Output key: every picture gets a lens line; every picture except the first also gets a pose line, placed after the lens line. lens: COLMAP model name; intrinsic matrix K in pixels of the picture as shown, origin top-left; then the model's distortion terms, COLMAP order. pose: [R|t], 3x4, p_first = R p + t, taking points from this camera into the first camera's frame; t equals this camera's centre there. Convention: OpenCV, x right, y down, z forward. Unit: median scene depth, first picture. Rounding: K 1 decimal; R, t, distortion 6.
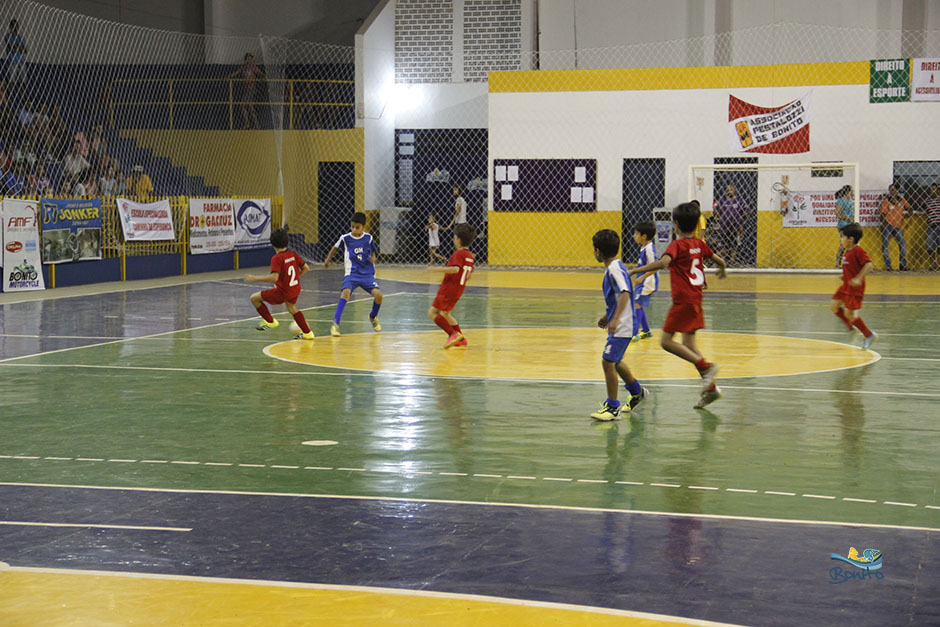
lens RADIAL K [[1915.2, 0, 470.0], [0, 1915.2, 313.5], [0, 0, 1]] dist [0.299836, 0.070247]
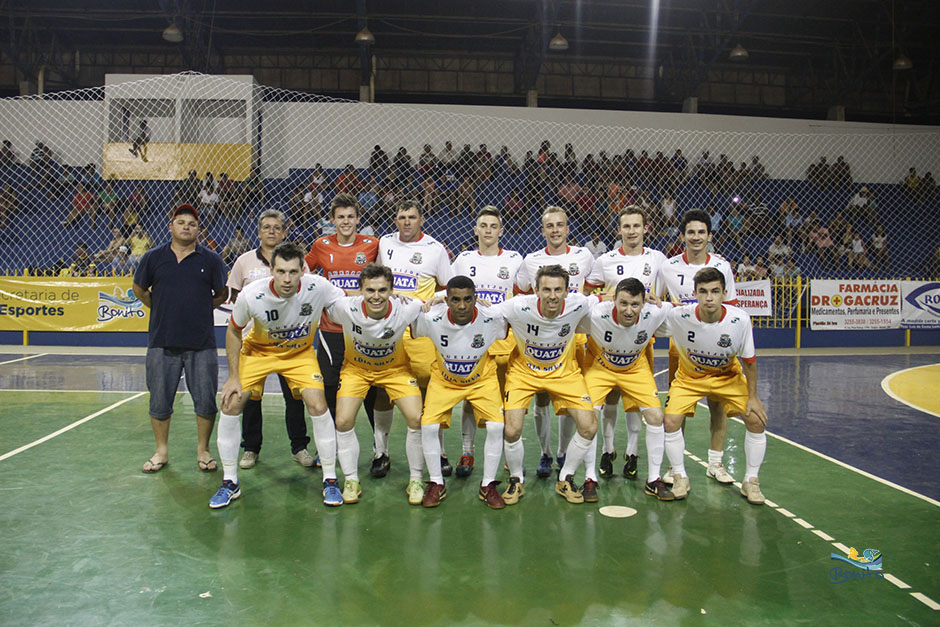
lens RADIAL K [[791.8, 0, 452.8], [0, 791.8, 242.3], [0, 0, 1]] dist [-0.153462, 0.137336]
pose [[0.340352, -0.041037, -0.939402, 0.179498], [-0.067359, 0.995416, -0.067889, -0.032799], [0.937882, 0.086383, 0.336028, 0.582494]]
